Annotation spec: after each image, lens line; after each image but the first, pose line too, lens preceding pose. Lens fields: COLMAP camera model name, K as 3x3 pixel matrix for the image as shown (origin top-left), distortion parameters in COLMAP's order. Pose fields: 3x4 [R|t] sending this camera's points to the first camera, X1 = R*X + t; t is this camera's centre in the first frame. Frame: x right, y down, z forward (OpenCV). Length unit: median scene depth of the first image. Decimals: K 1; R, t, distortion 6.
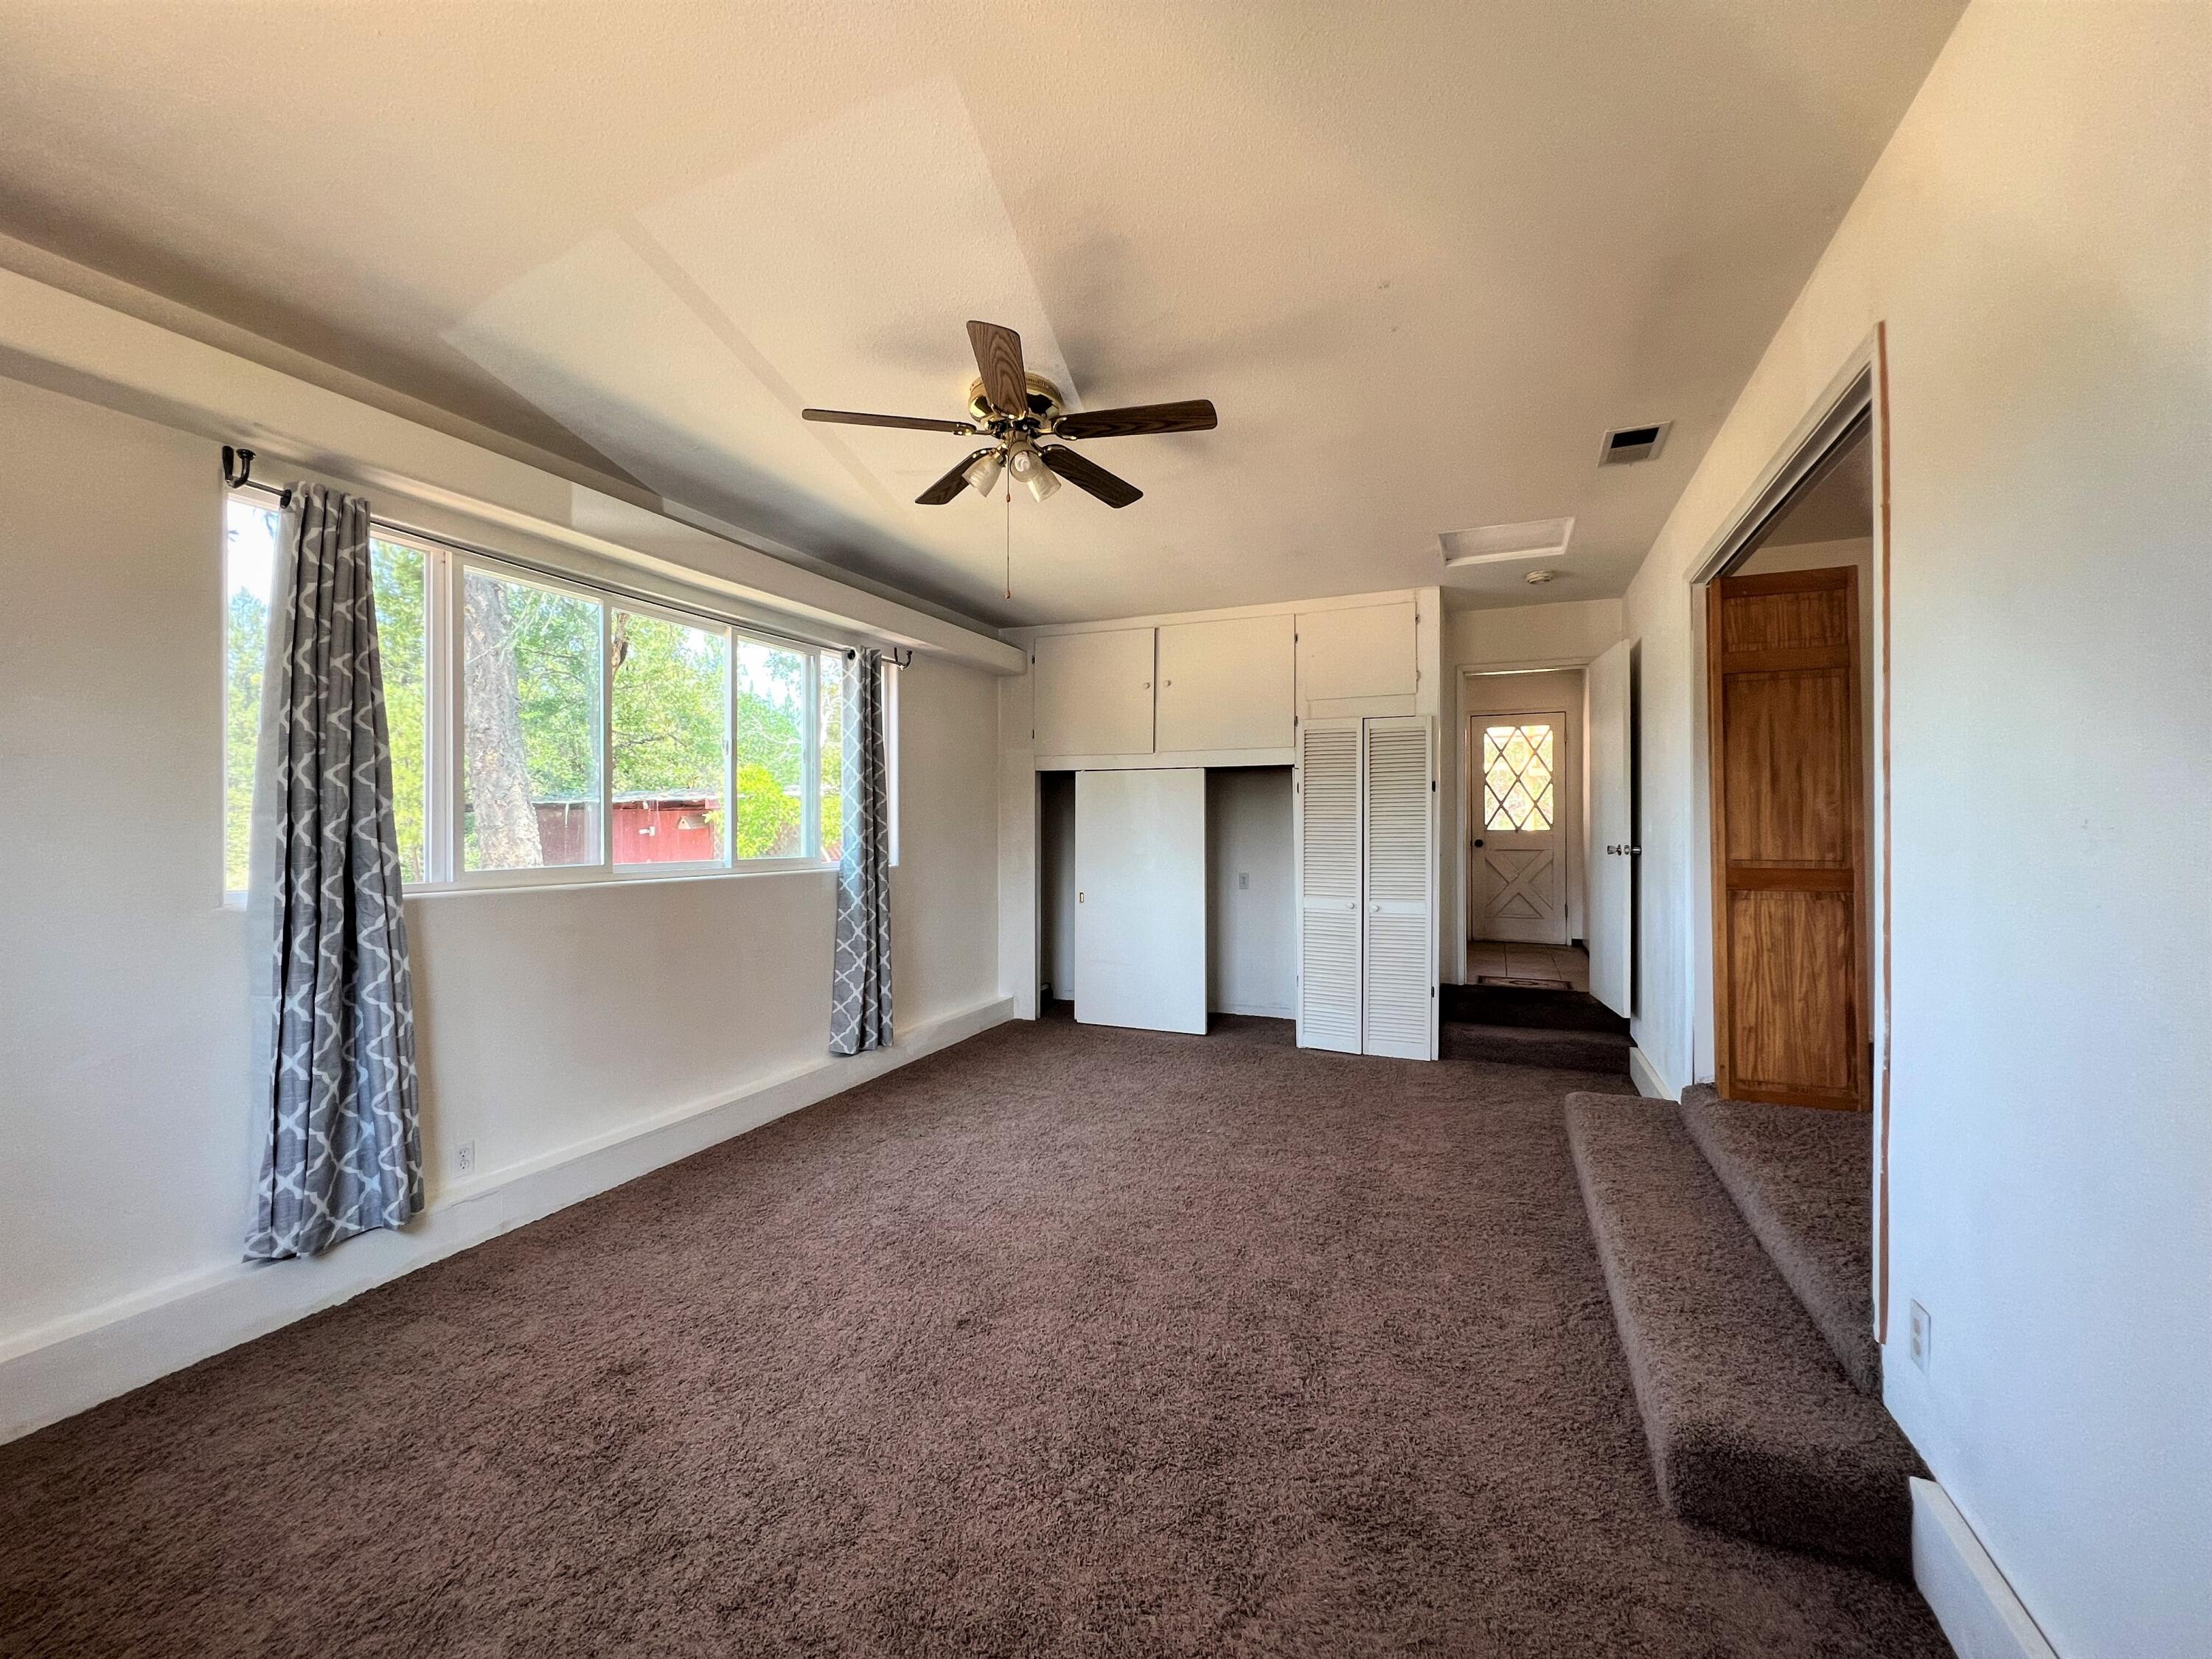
lens RADIAL K [[891.8, 0, 1106.0], [0, 891.8, 829.5], [0, 0, 1]] dist [-0.001262, -0.000049]
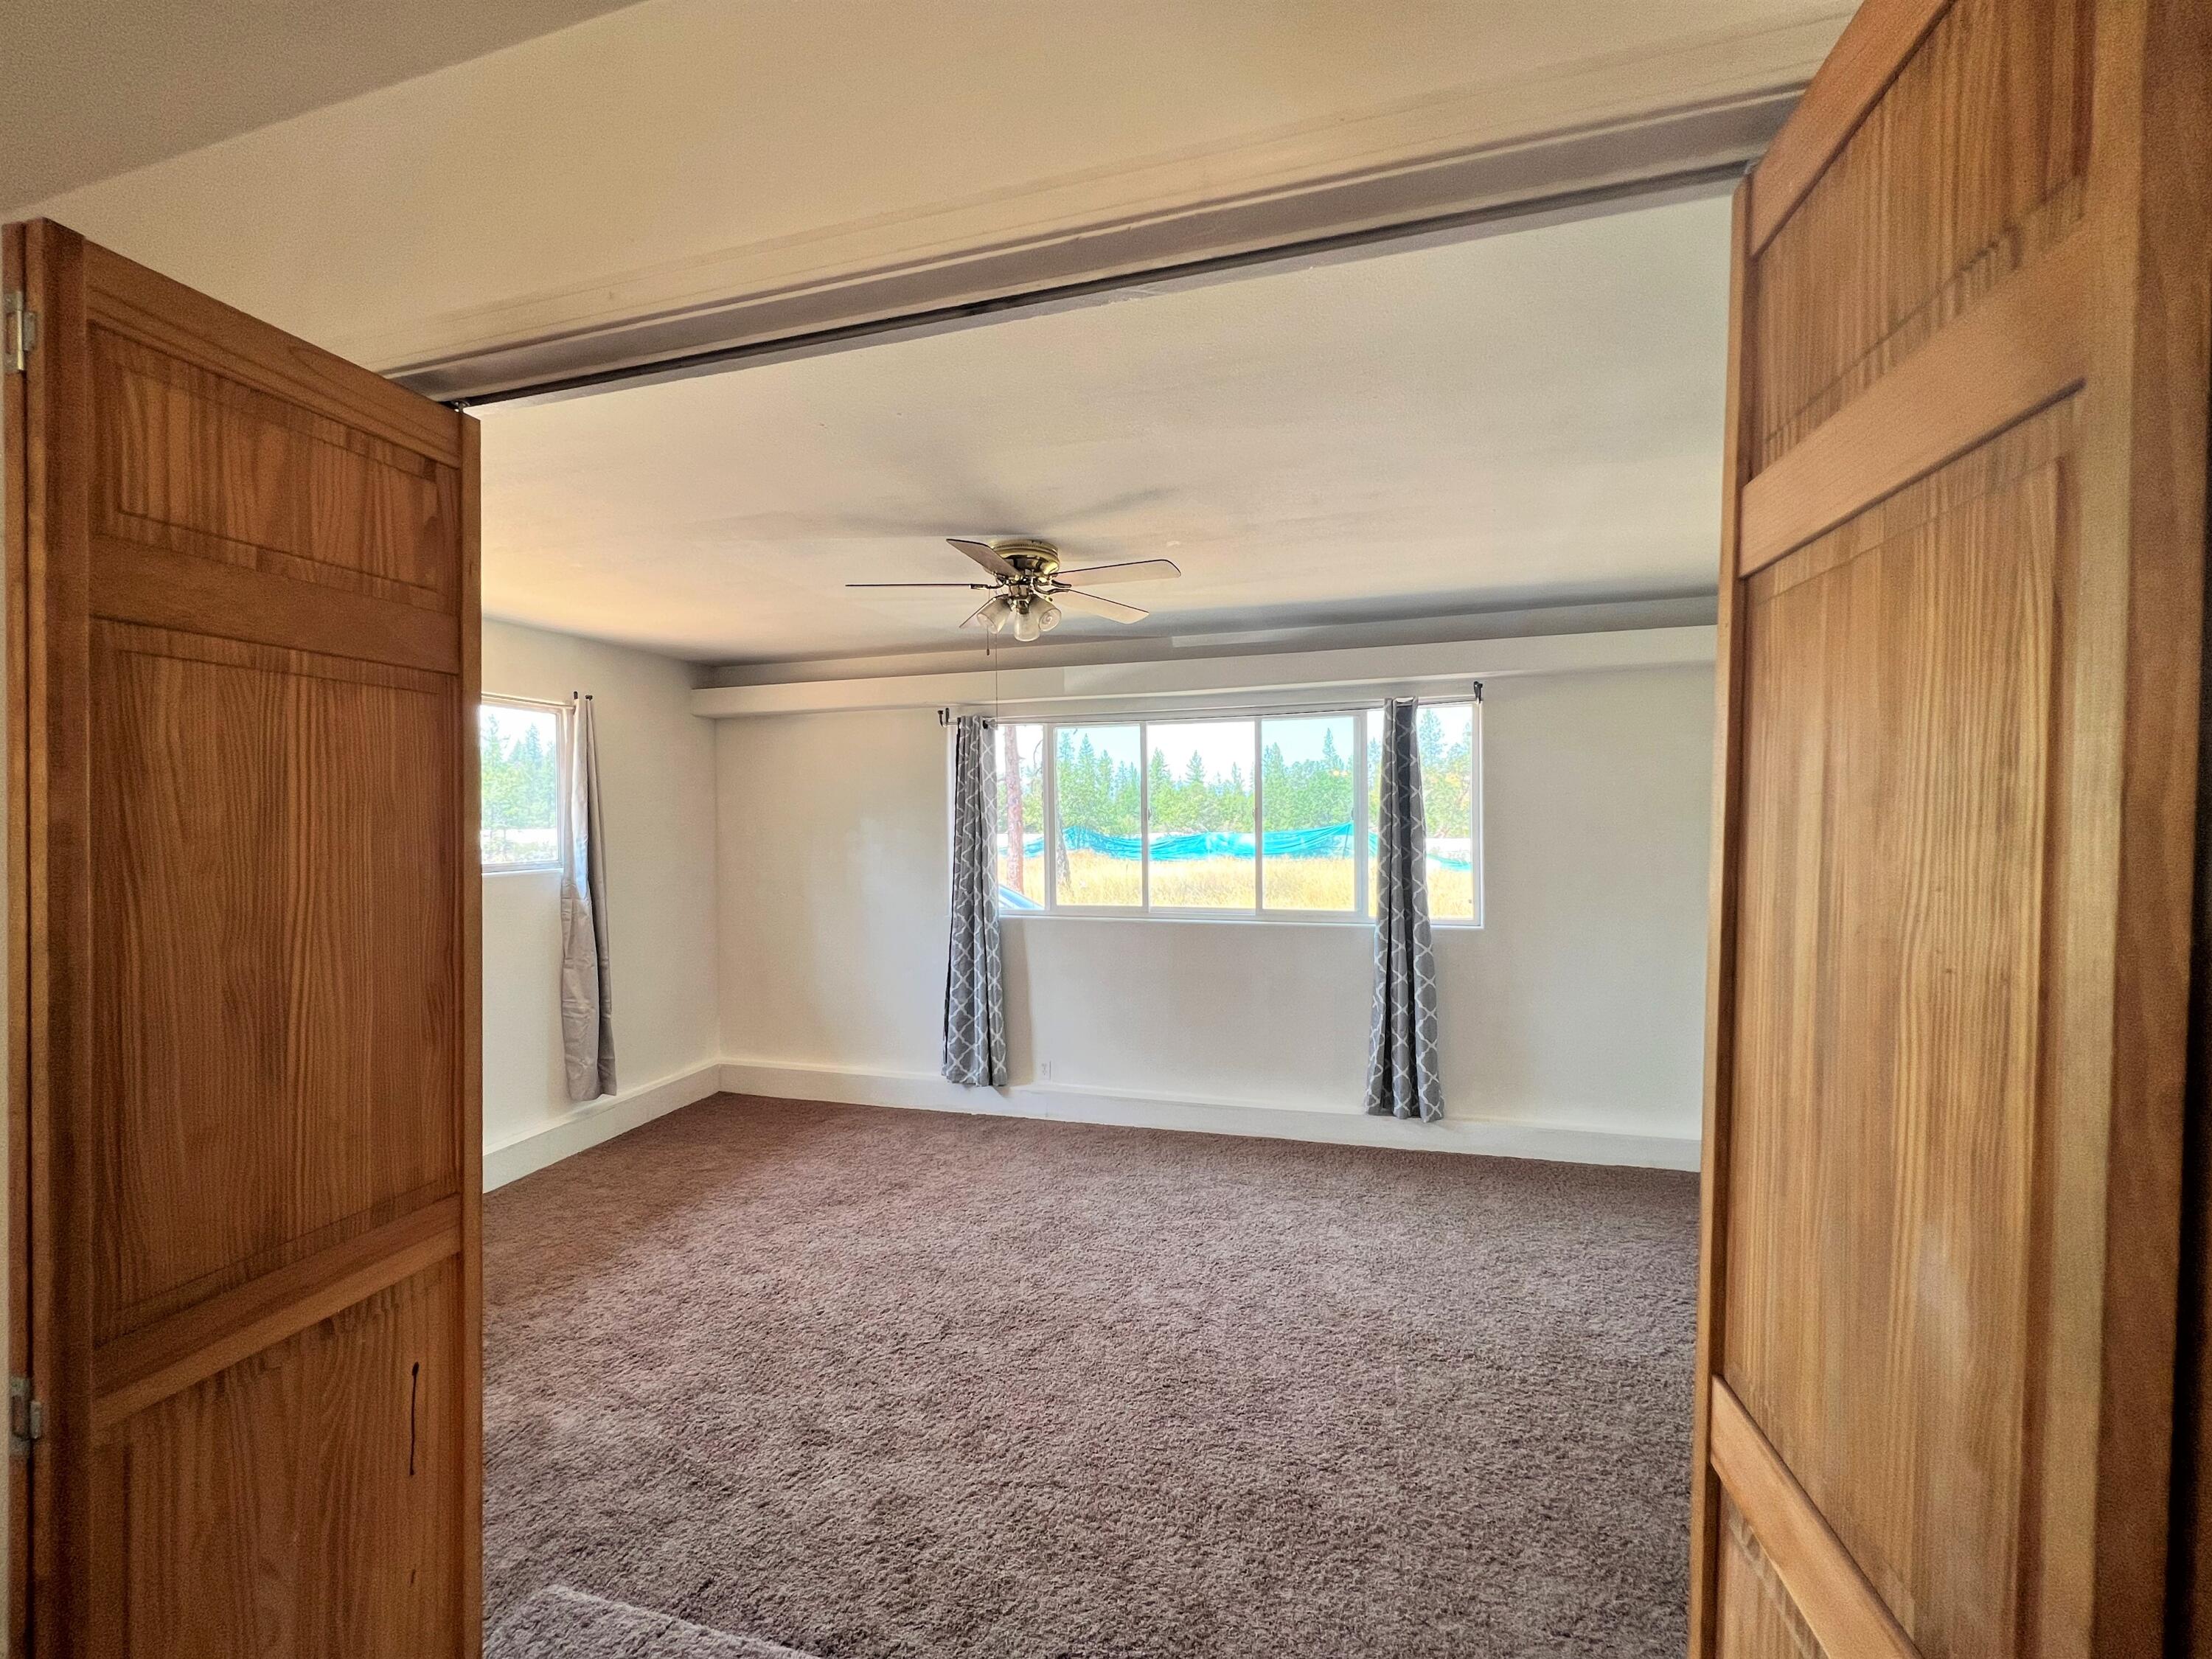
lens RADIAL K [[891.8, 0, 1106.0], [0, 891.8, 829.5], [0, 0, 1]] dist [-0.001262, -0.000049]
pose [[0.123244, 0.015629, -0.992253, 0.900393], [0.009440, 0.999812, 0.016920, -0.118084], [0.992332, -0.011452, 0.123073, 0.779975]]
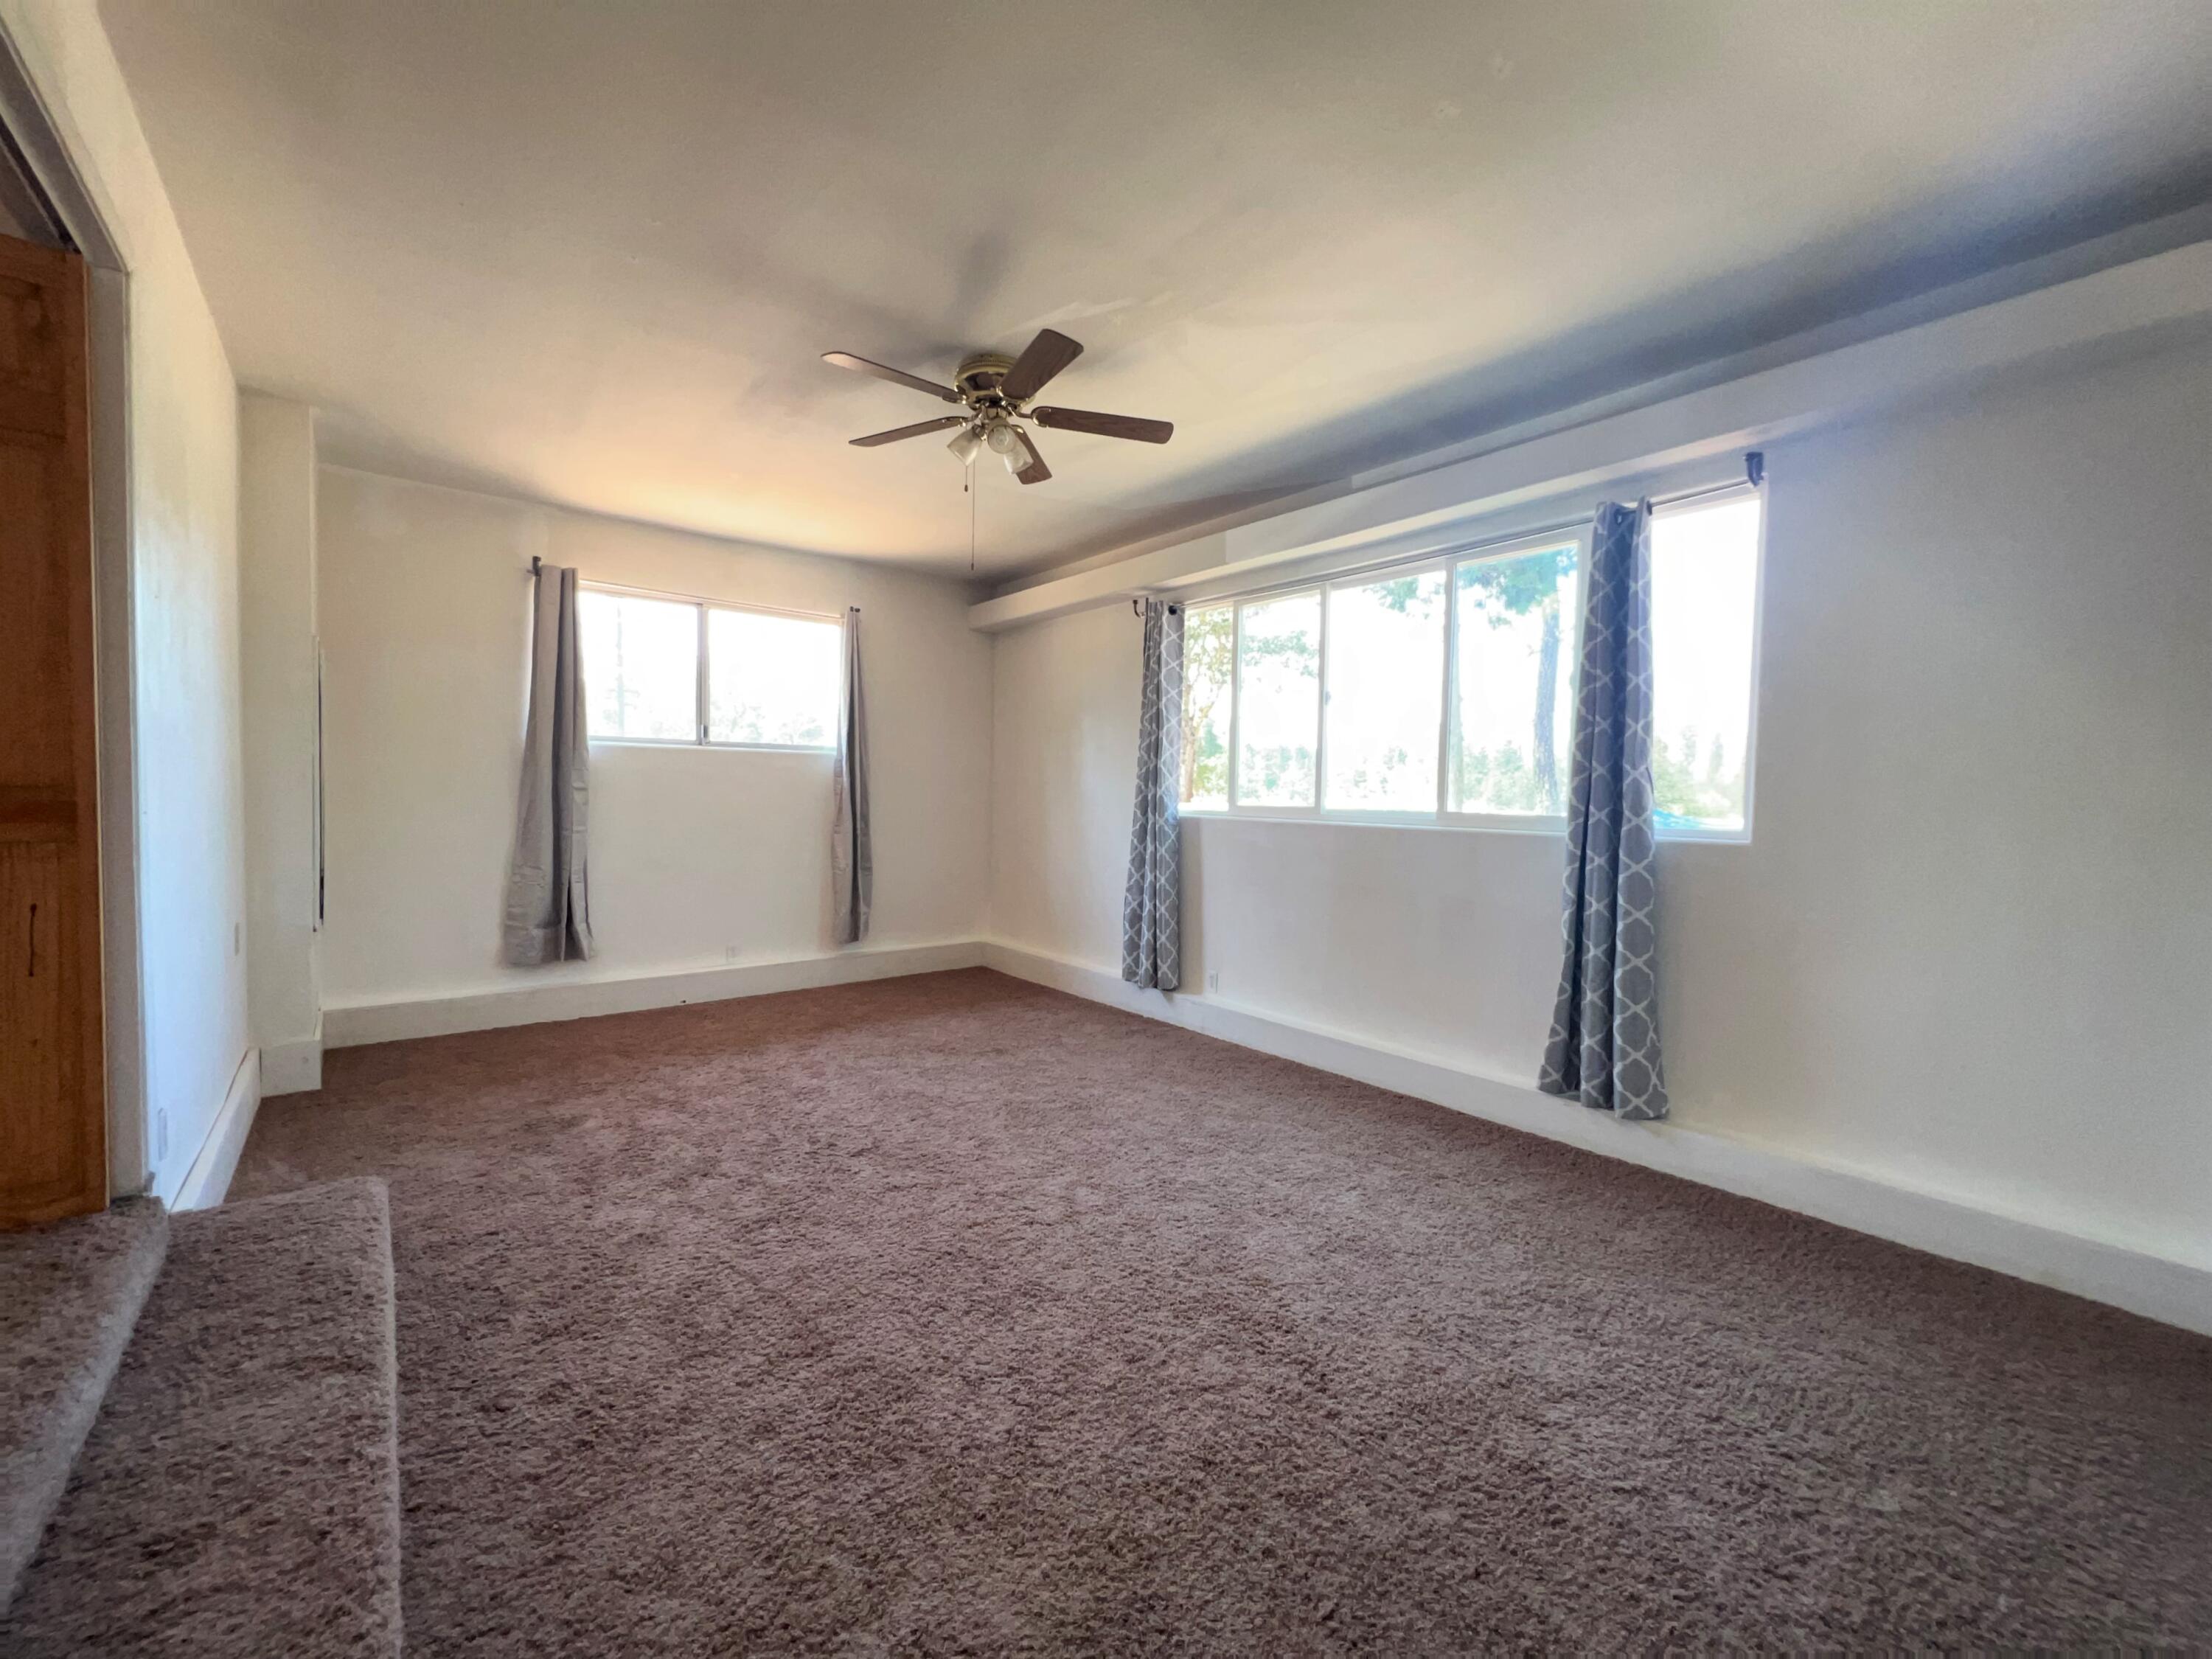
lens RADIAL K [[891.8, 0, 1106.0], [0, 891.8, 829.5], [0, 0, 1]] dist [-0.001262, -0.000049]
pose [[-0.467673, 0.031042, -0.883356, 0.688101], [-0.017545, 0.998860, 0.044390, 0.019125], [0.883727, 0.036259, -0.466596, 1.357284]]
